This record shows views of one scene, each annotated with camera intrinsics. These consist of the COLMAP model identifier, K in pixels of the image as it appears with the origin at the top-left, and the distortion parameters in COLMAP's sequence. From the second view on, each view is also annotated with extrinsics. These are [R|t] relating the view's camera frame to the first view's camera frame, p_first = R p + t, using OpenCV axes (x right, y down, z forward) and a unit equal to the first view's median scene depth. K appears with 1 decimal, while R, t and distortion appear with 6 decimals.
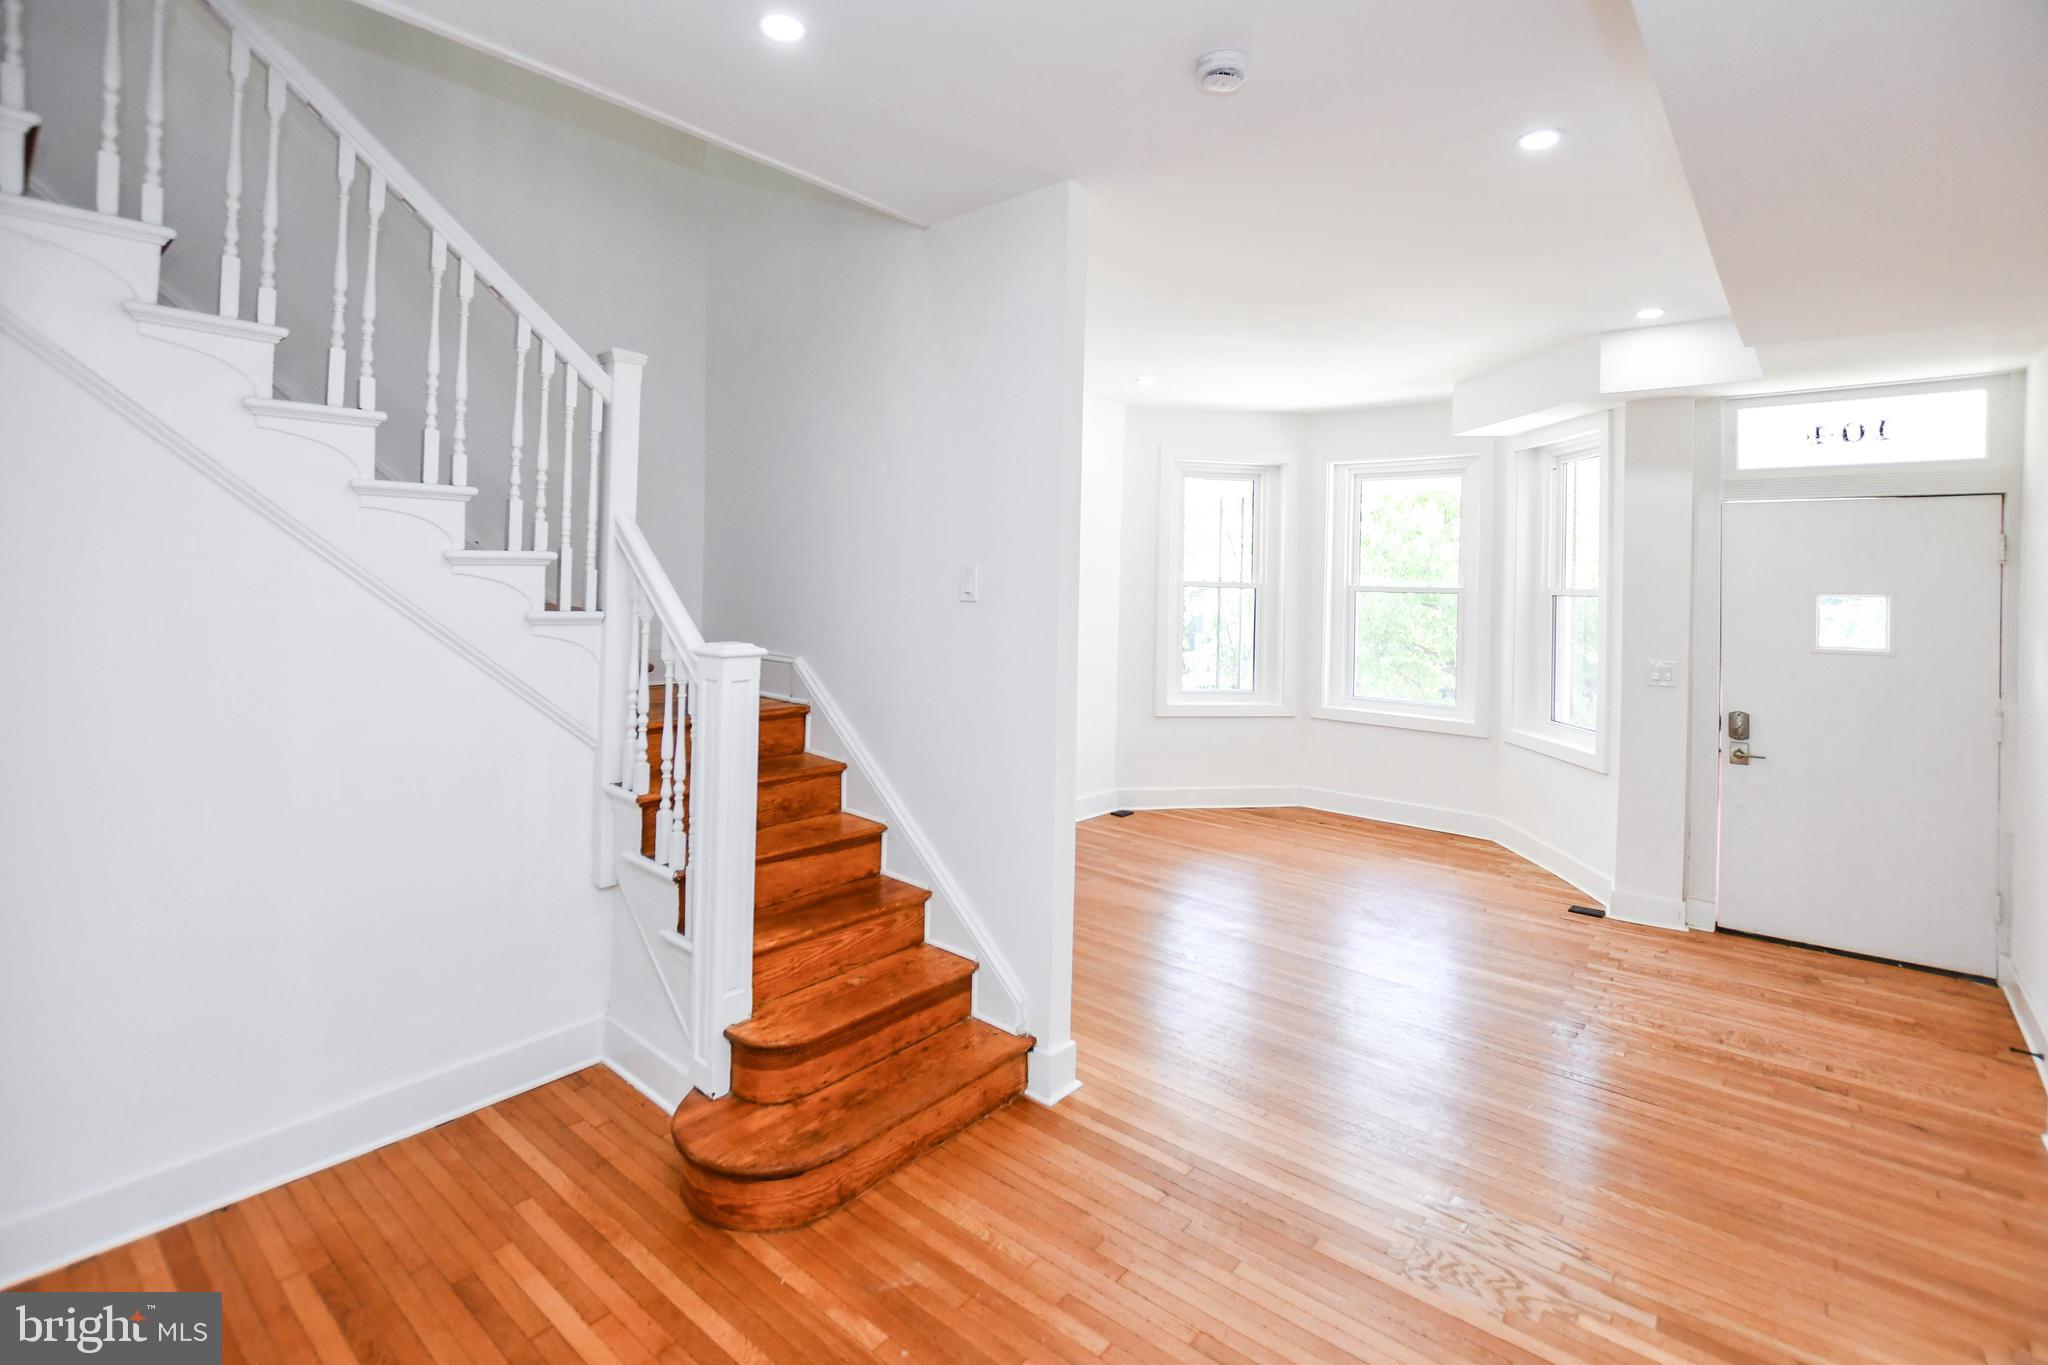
lens RADIAL K [[956.0, 0, 1012.5], [0, 956.0, 601.0], [0, 0, 1]] dist [-0.001867, 0.001754]
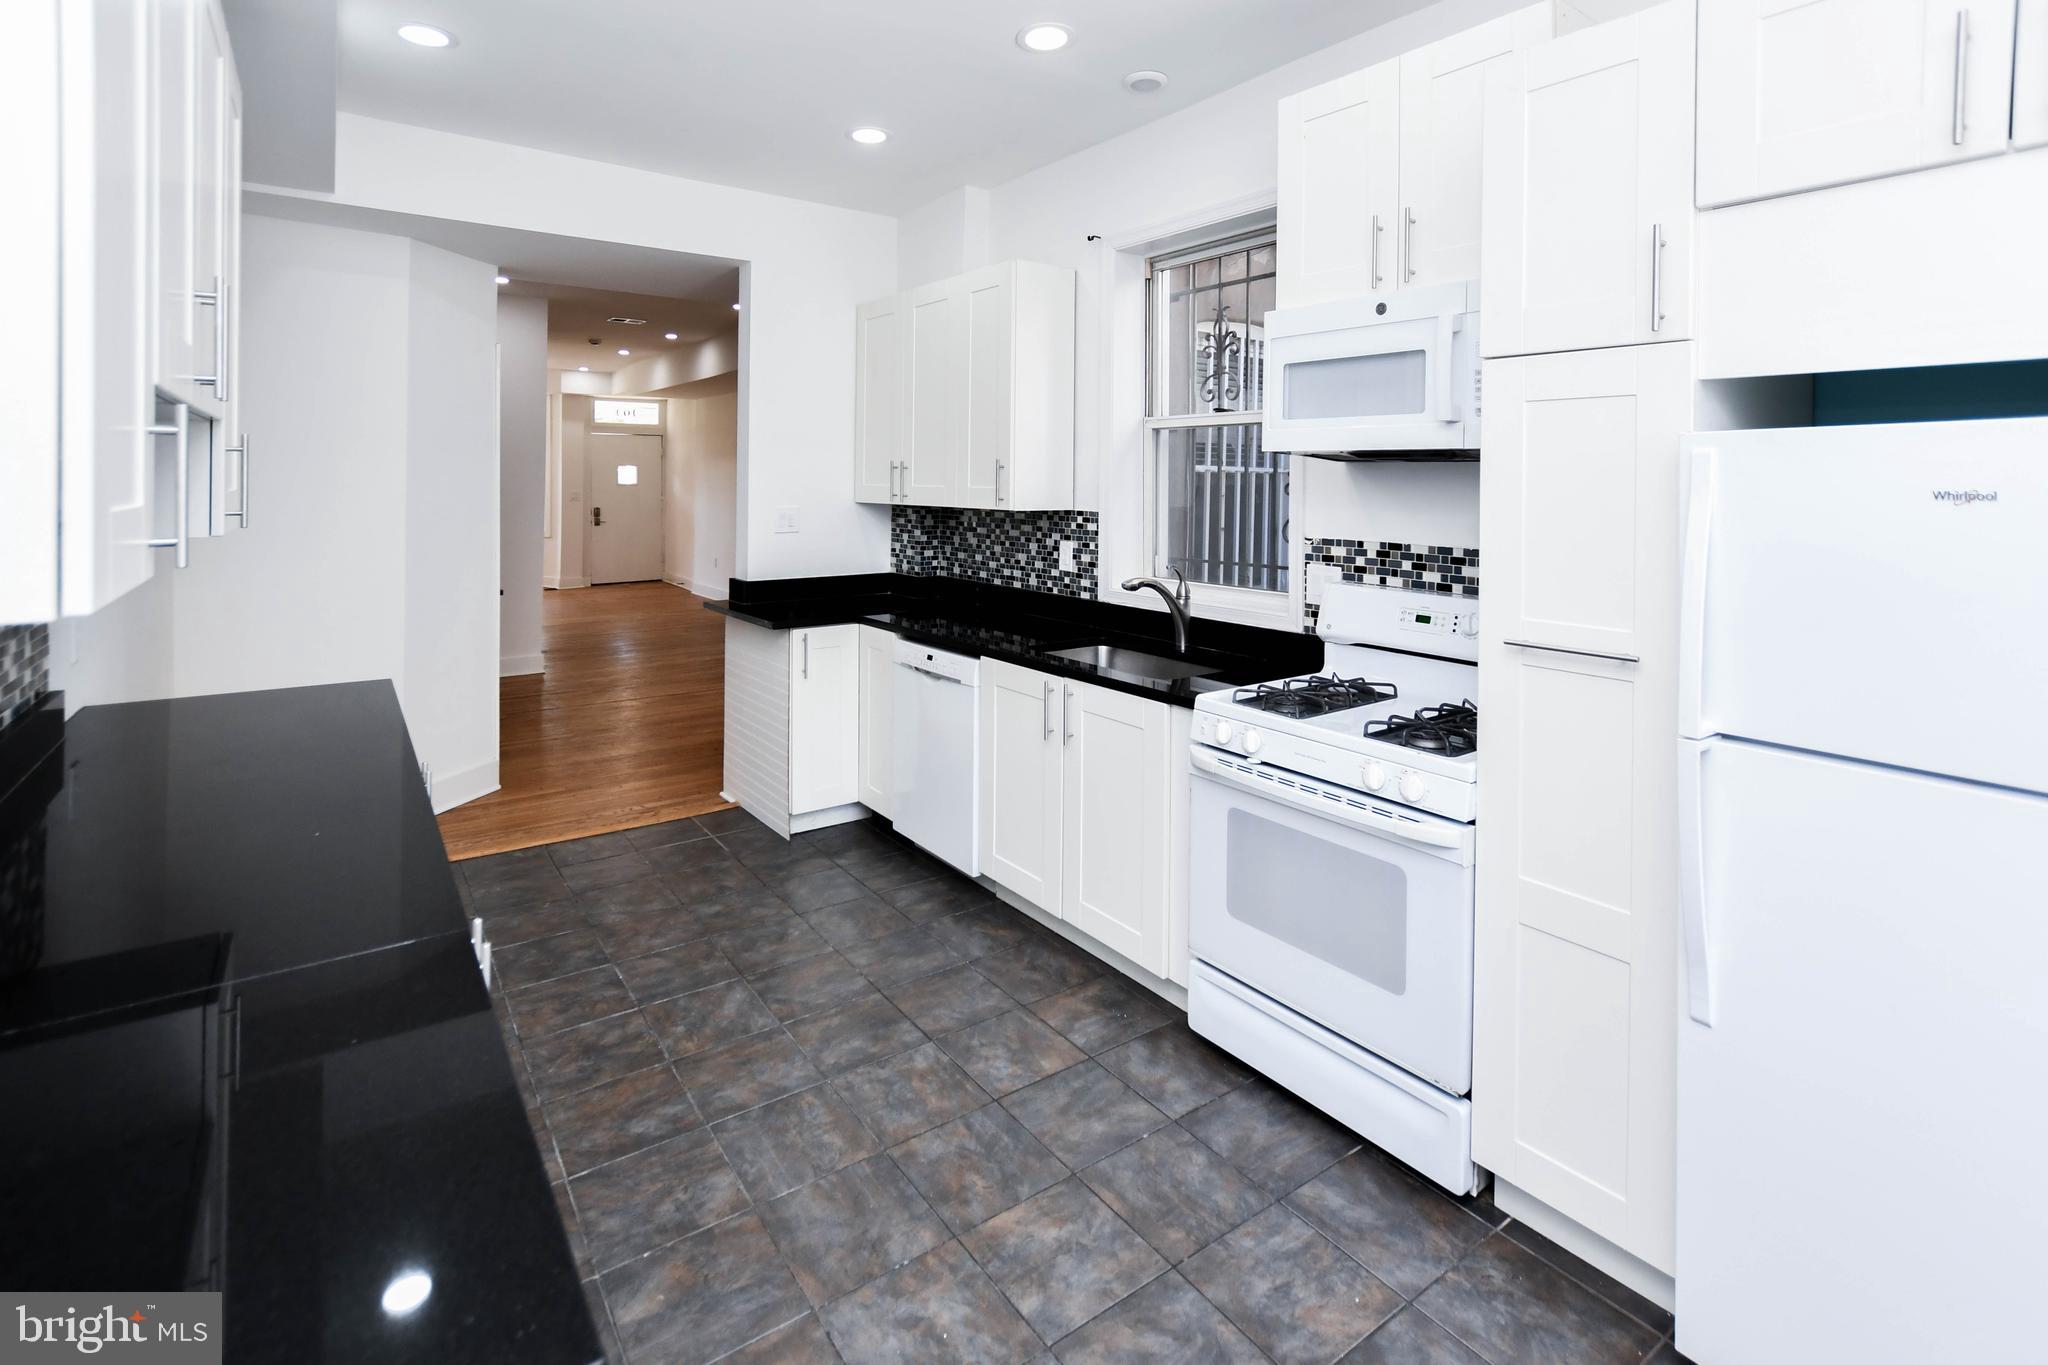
lens RADIAL K [[956.0, 0, 1006.0], [0, 956.0, 467.6], [0, 0, 1]] dist [-0.001867, 0.001754]
pose [[0.241935, -0.013541, 0.970198, -2.262098], [0.021331, 0.999735, 0.008634, -0.000481], [-0.970058, 0.018606, 0.242160, -1.156448]]
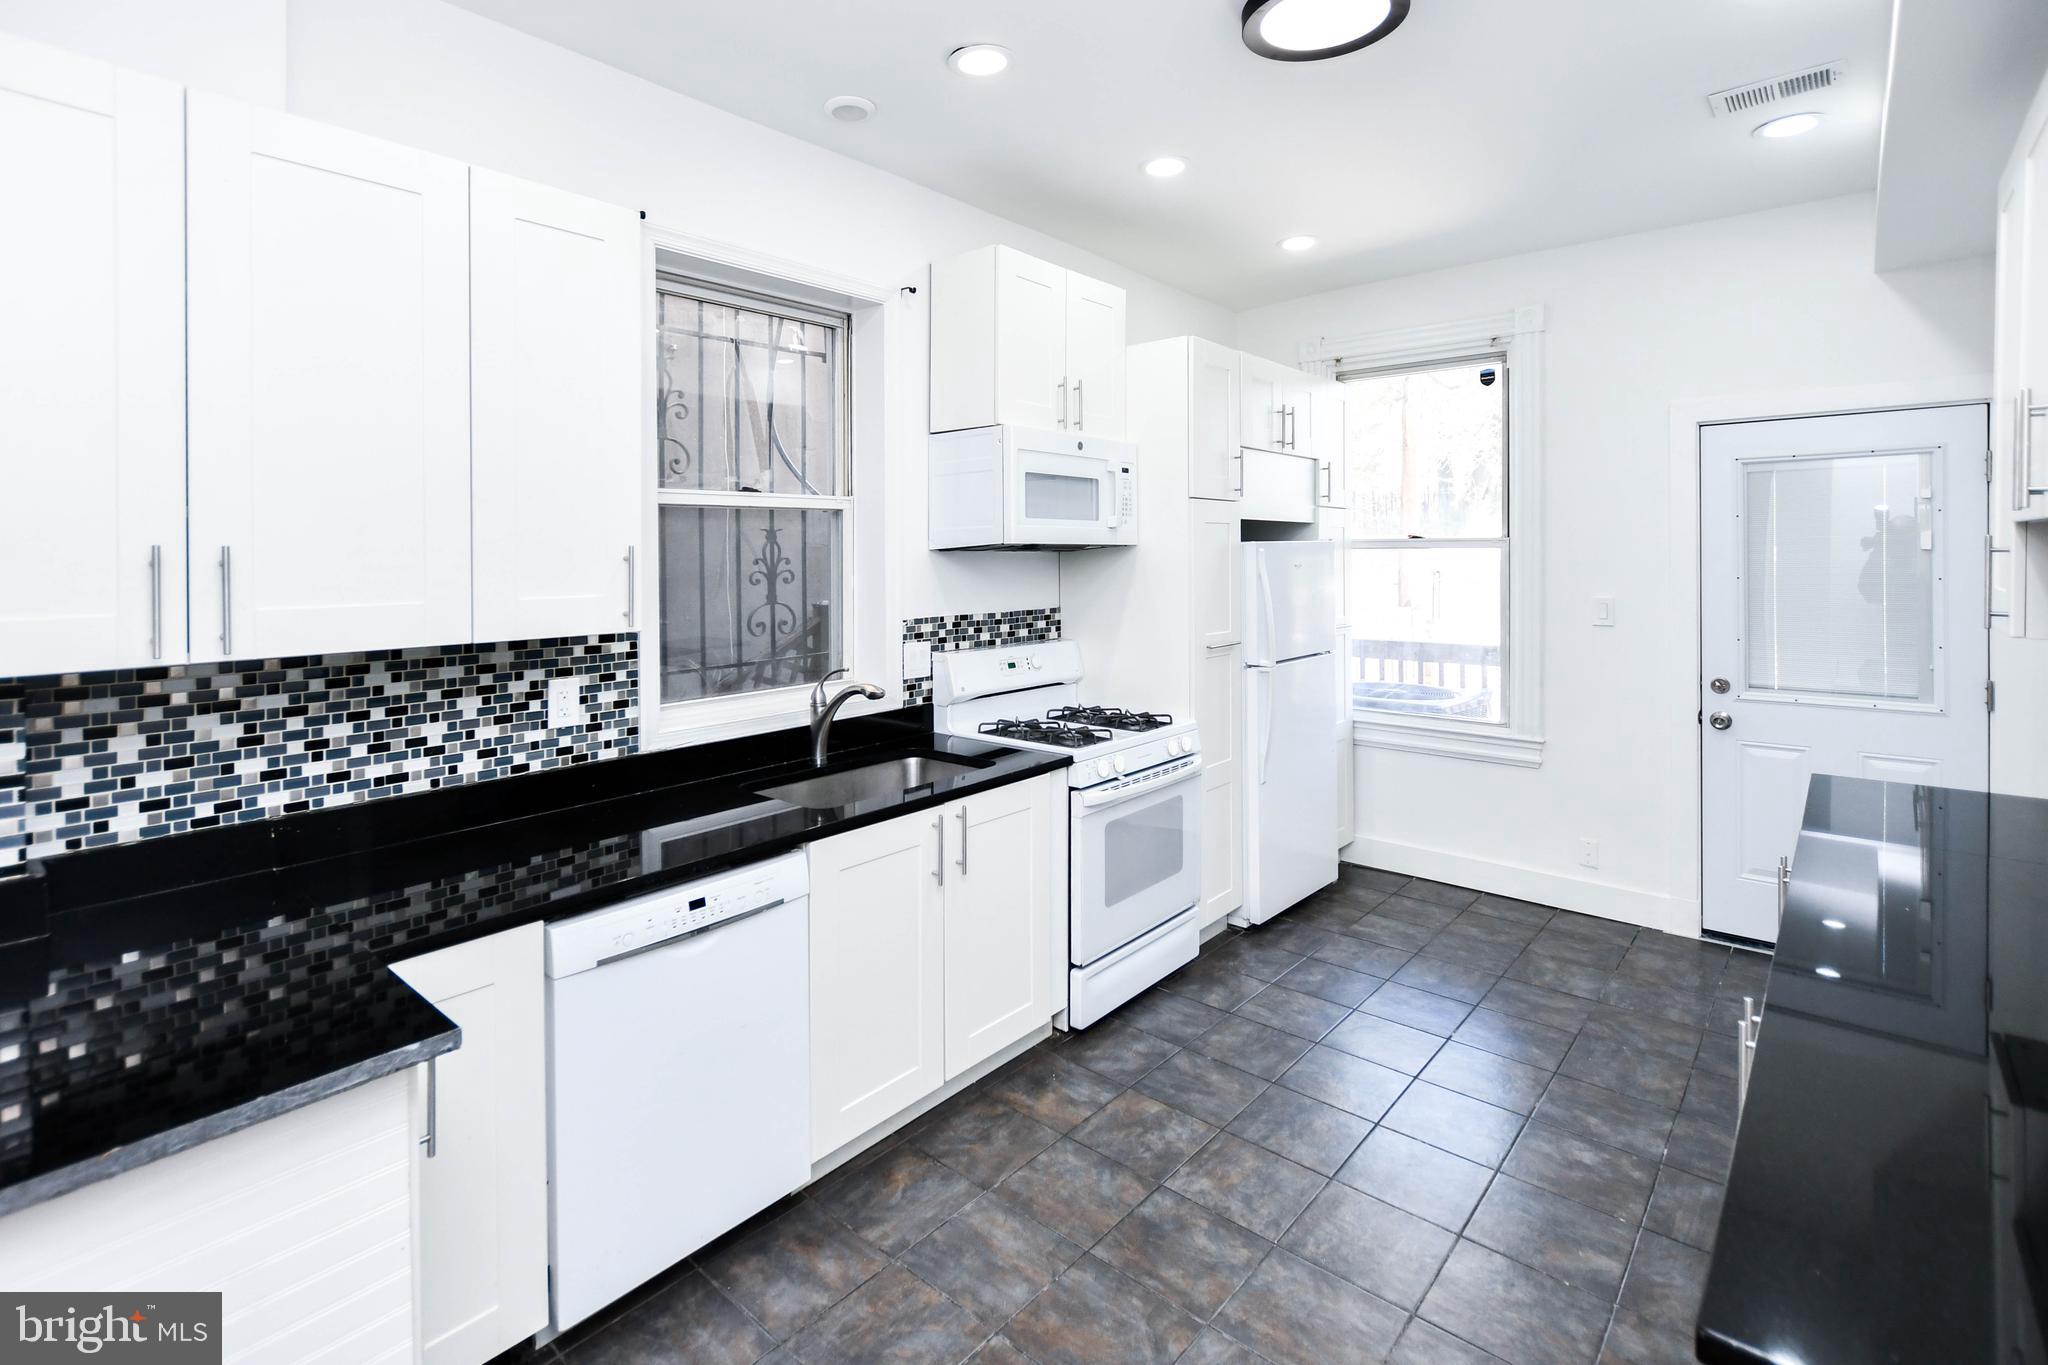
lens RADIAL K [[956.0, 0, 997.0], [0, 956.0, 557.2], [0, 0, 1]] dist [-0.001867, 0.001754]
pose [[-0.999384, -0.020730, 0.028327, -1.466484], [-0.019823, 0.999294, 0.031920, -0.018588], [-0.028969, 0.031339, -0.999089, -0.253106]]
